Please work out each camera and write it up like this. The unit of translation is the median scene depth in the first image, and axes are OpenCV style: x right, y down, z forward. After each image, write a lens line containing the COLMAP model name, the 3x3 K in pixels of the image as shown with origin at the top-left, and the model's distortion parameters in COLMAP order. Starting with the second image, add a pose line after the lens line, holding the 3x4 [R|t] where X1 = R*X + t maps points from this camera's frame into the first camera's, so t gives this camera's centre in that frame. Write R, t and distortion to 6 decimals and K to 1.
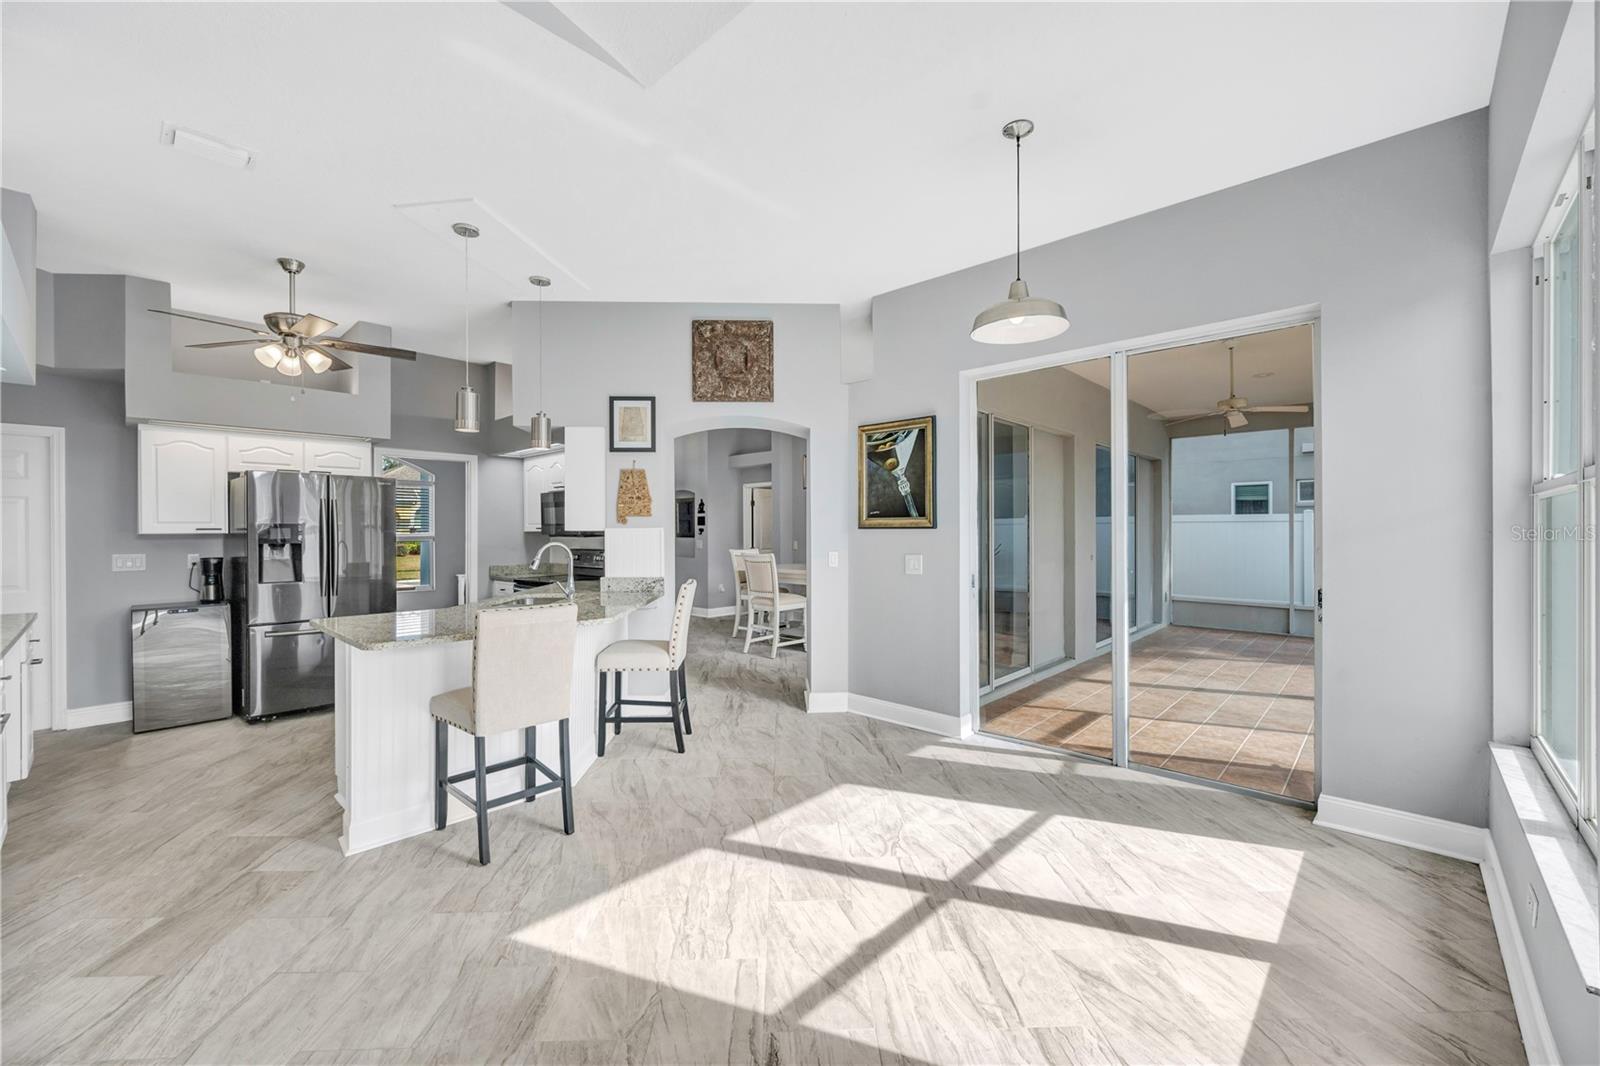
lens RADIAL K [[642.7, 0, 807.2], [0, 642.7, 532.2], [0, 0, 1]] dist [-0.000491, 0.000237]
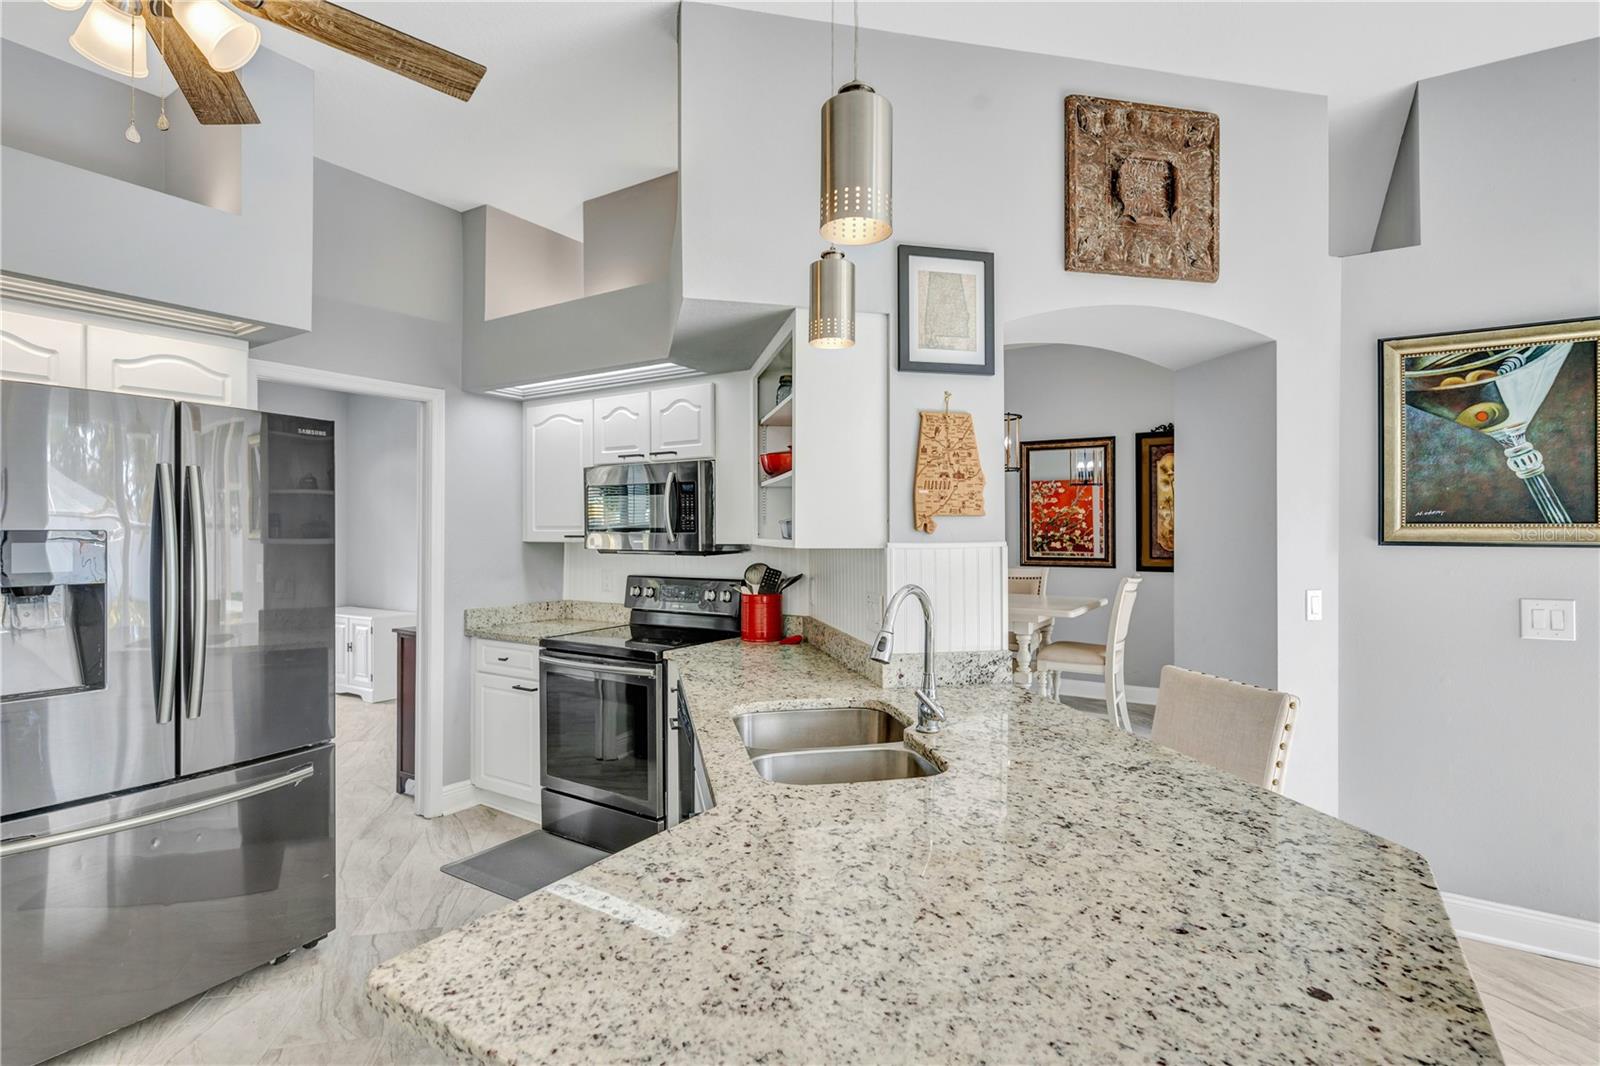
lens RADIAL K [[768.8, 0, 804.7], [0, 768.8, 530.8], [0, 0, 1]] dist [-0.002299, -0.000218]
pose [[0.984337, 0.004496, 0.176241, -0.462217], [-0.004220, 0.999989, -0.001944, -0.013217], [-0.176248, 0.001170, 0.984345, 0.489671]]
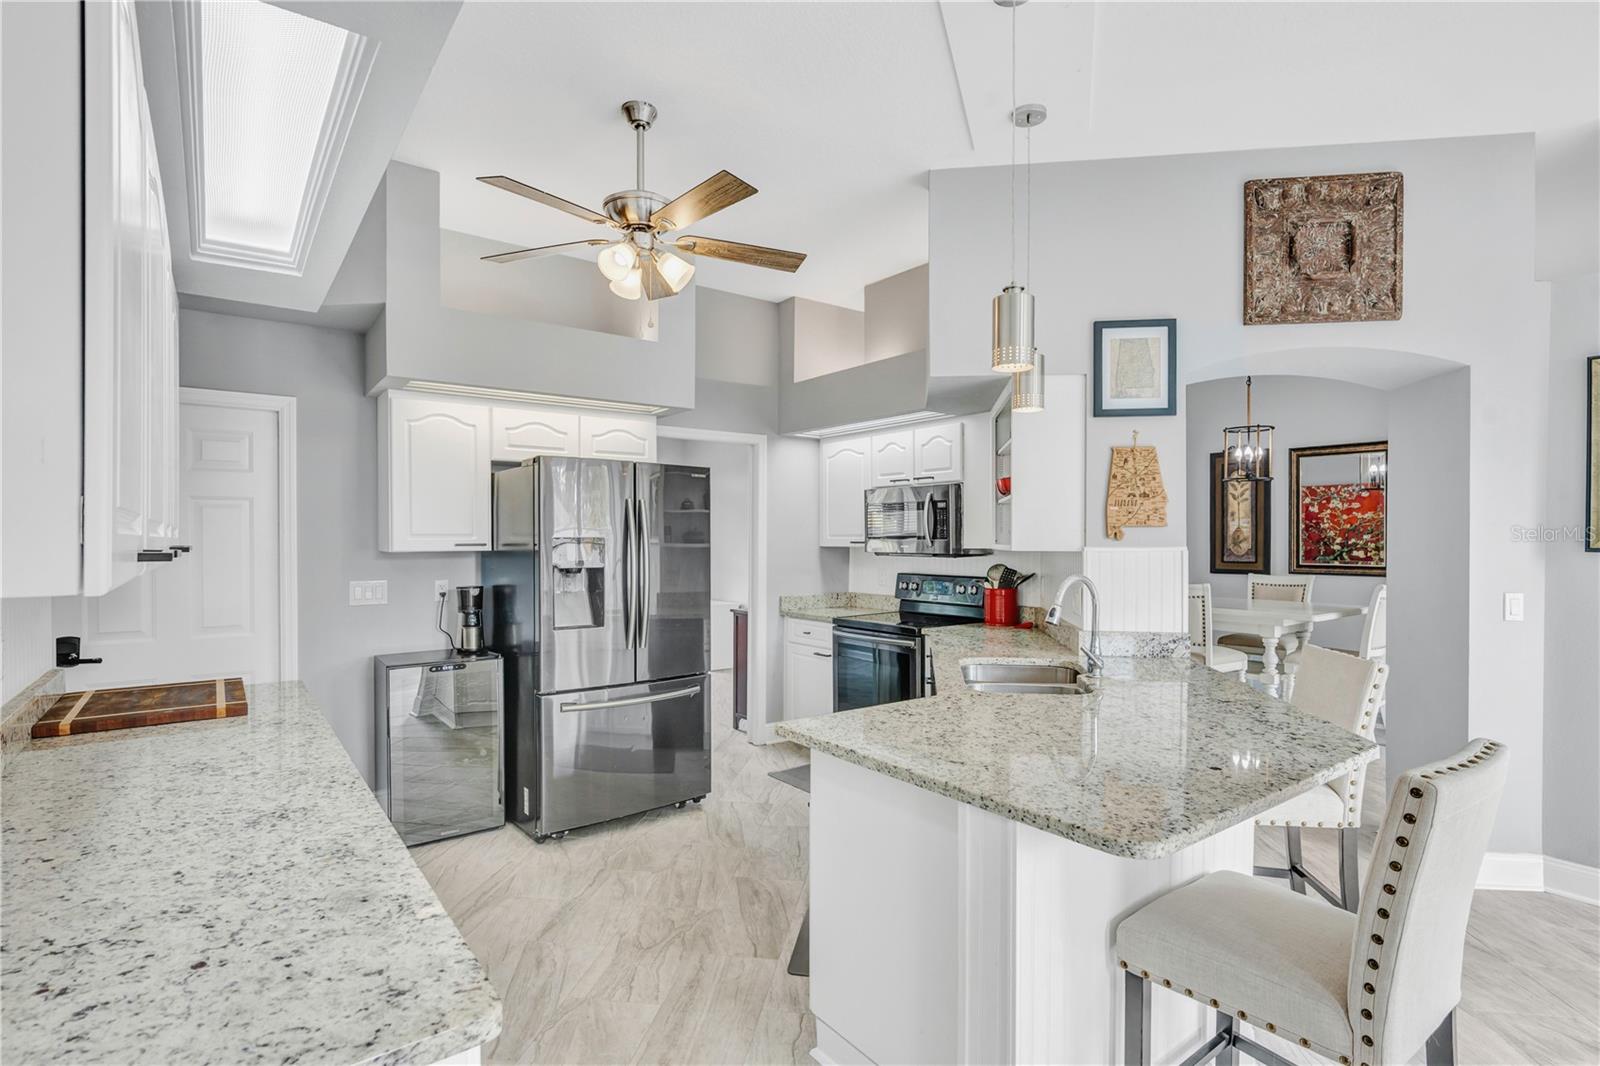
lens RADIAL K [[784.5, 0, 807.3], [0, 784.5, 544.8], [0, 0, 1]] dist [0.000094, -0.000044]
pose [[0.984502, 0.006205, -0.175261, -0.436693], [-0.004897, 0.999957, 0.007892, -0.012802], [0.175303, -0.006911, 0.984490, 0.250436]]
